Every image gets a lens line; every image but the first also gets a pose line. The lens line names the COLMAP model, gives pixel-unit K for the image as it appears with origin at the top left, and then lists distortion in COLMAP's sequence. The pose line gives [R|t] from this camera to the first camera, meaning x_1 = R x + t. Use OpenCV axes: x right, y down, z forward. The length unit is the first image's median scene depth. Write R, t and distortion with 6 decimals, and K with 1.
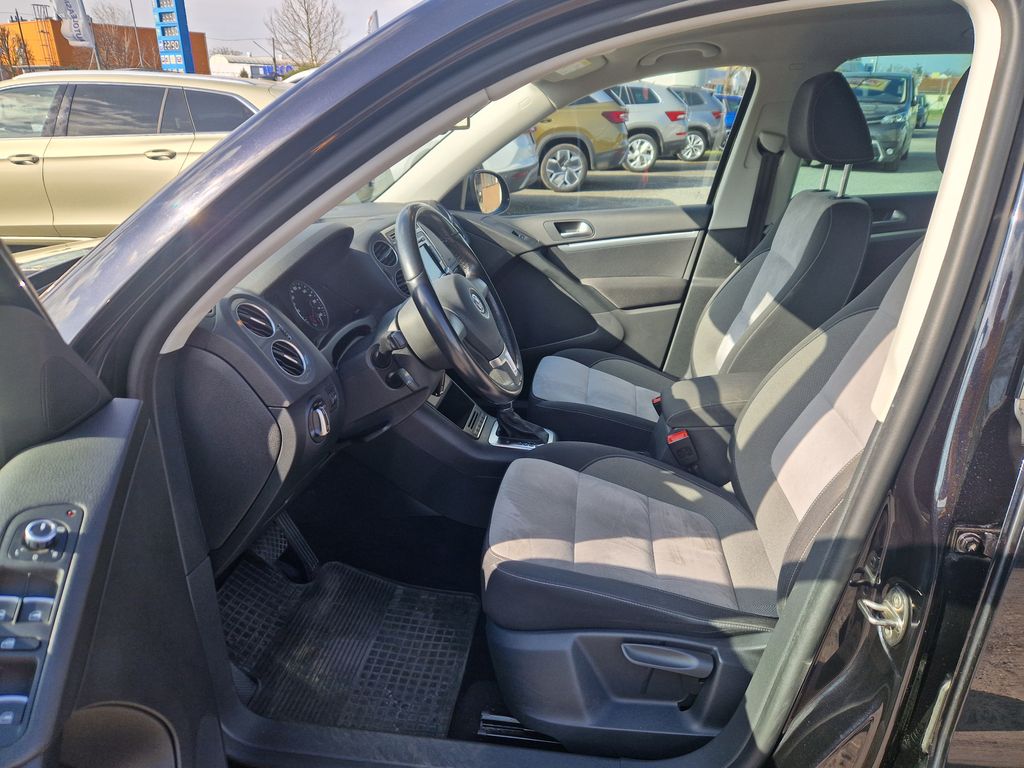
lens RADIAL K [[697.1, 0, 509.1], [0, 697.1, 389.7], [0, 0, 1]] dist [0.055331, -0.041153]
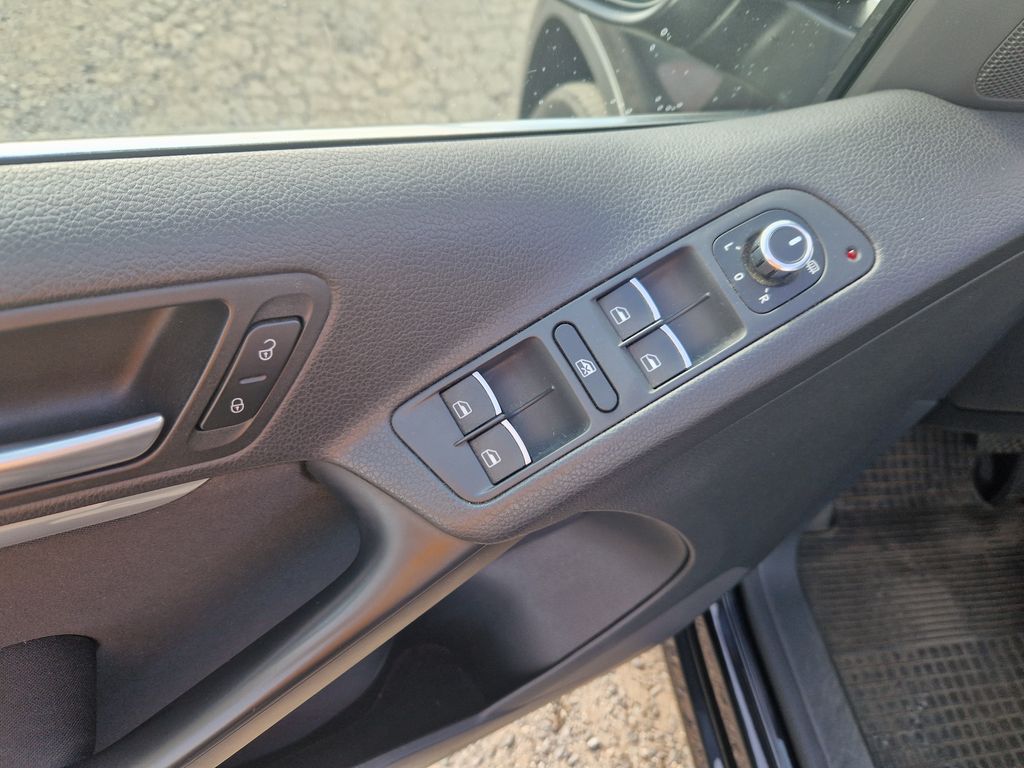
lens RADIAL K [[697.1, 0, 509.1], [0, 697.1, 389.7], [0, 0, 1]] dist [0.055331, -0.041153]
pose [[0.285437, 0.788133, -0.545318, -0.371711], [-0.513318, 0.606216, 0.607460, 0.066043], [0.809339, 0.106530, 0.577599, 0.574856]]
